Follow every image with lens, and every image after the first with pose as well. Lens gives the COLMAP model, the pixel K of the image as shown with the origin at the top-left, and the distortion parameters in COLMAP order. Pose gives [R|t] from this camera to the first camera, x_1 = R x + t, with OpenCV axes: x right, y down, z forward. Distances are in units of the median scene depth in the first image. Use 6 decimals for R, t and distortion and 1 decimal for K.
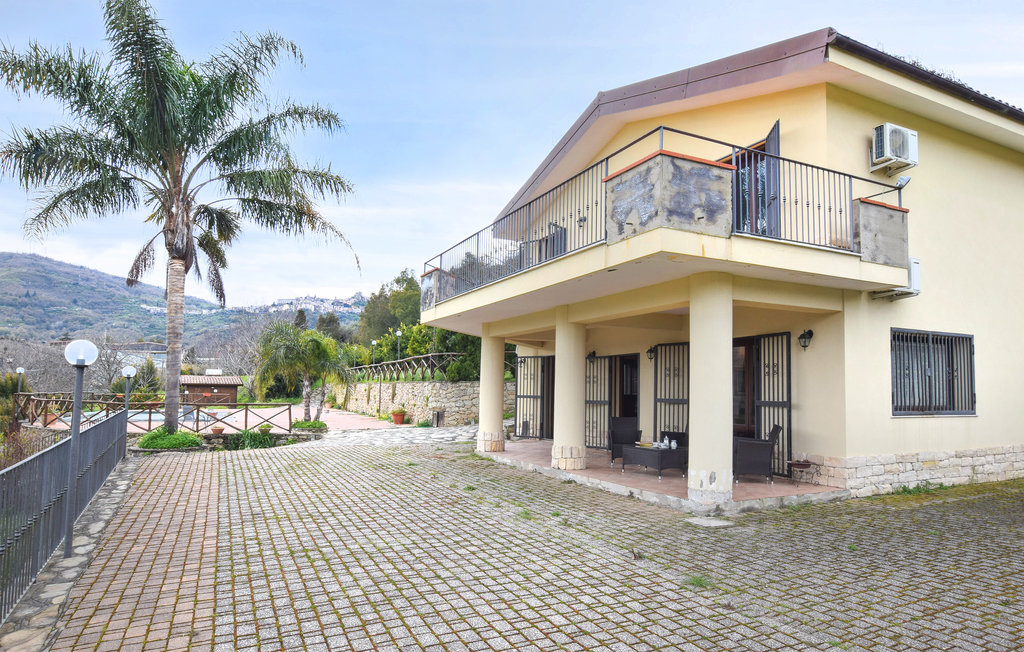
lens RADIAL K [[628.9, 0, 512.0], [0, 628.9, 326.0], [0, 0, 1]] dist [-0.005047, -0.000385]
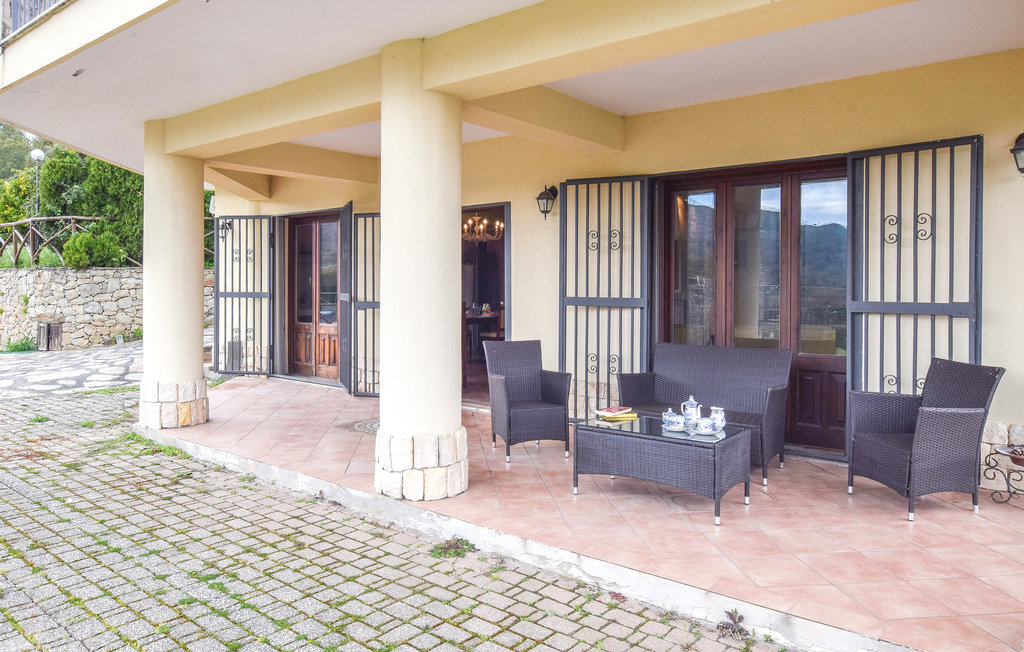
lens RADIAL K [[785.6, 0, 509.7], [0, 785.6, 300.8], [0, 0, 1]] dist [-0.003162, 0.004439]
pose [[0.919556, -0.018774, 0.392510, -0.025385], [-0.030926, 0.992303, 0.119914, 0.034744], [-0.391740, -0.122406, 0.911897, 0.339694]]
